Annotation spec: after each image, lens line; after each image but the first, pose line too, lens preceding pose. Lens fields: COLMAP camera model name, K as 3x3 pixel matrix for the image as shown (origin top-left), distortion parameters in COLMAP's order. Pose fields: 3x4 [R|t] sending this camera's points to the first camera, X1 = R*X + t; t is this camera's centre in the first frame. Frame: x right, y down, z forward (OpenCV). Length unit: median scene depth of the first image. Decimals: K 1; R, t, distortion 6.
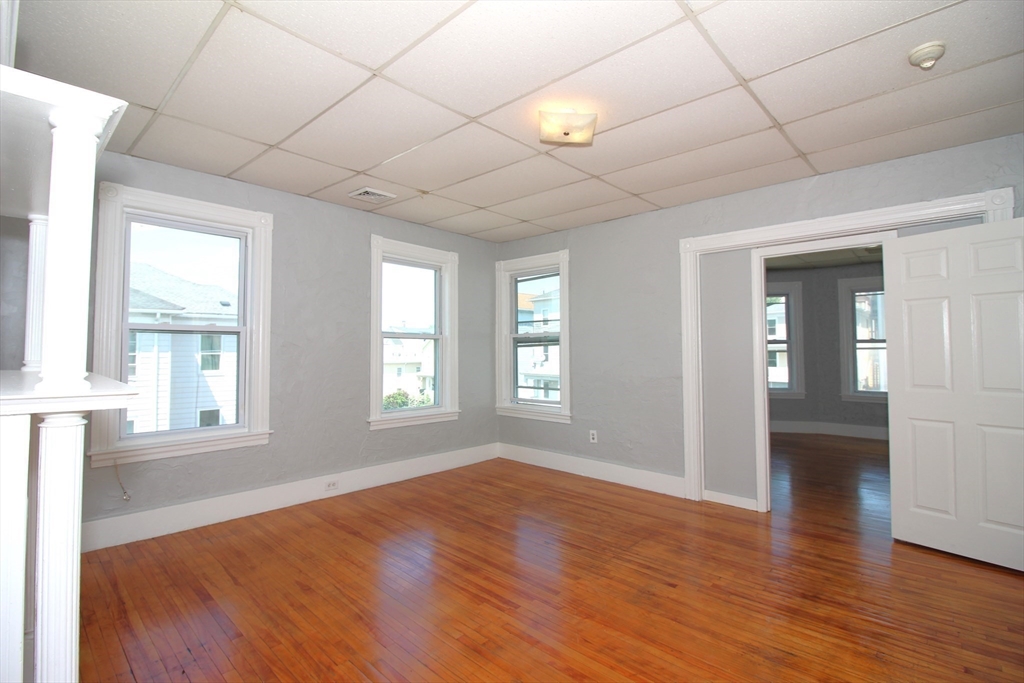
lens RADIAL K [[474.1, 0, 511.5], [0, 474.1, 335.4], [0, 0, 1]] dist [-0.012221, -0.005441]
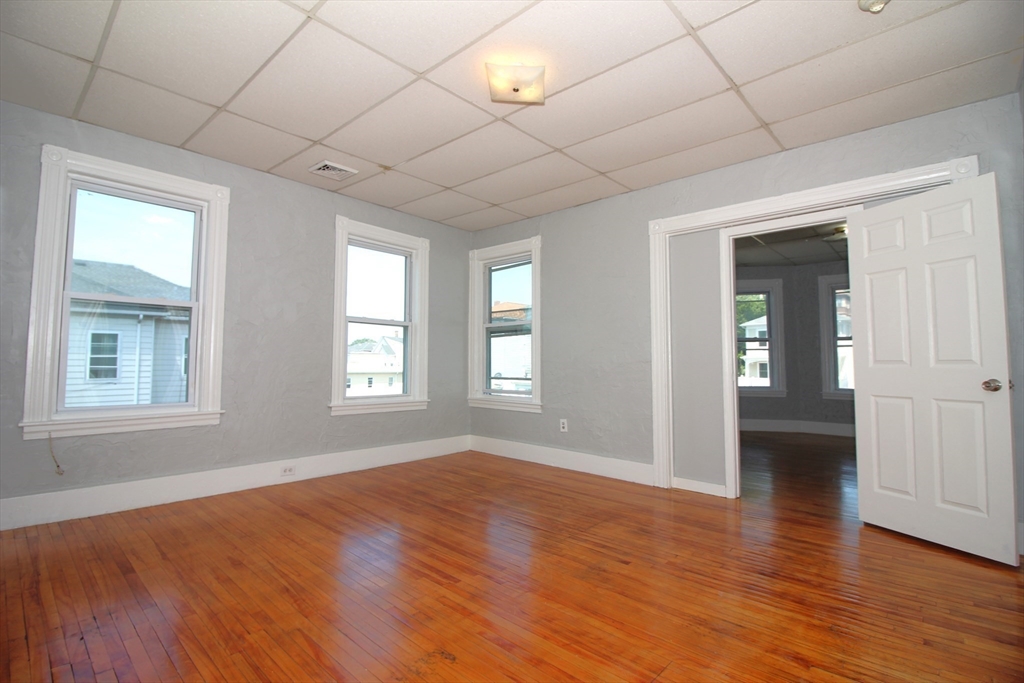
lens RADIAL K [[474.1, 0, 511.7], [0, 474.1, 338.0], [0, 0, 1]] dist [-0.012221, -0.005441]
pose [[0.999912, 0.007530, 0.010907, 0.078880], [-0.007294, 0.999743, -0.021478, 0.080436], [-0.011066, 0.021396, 0.999710, 0.033319]]
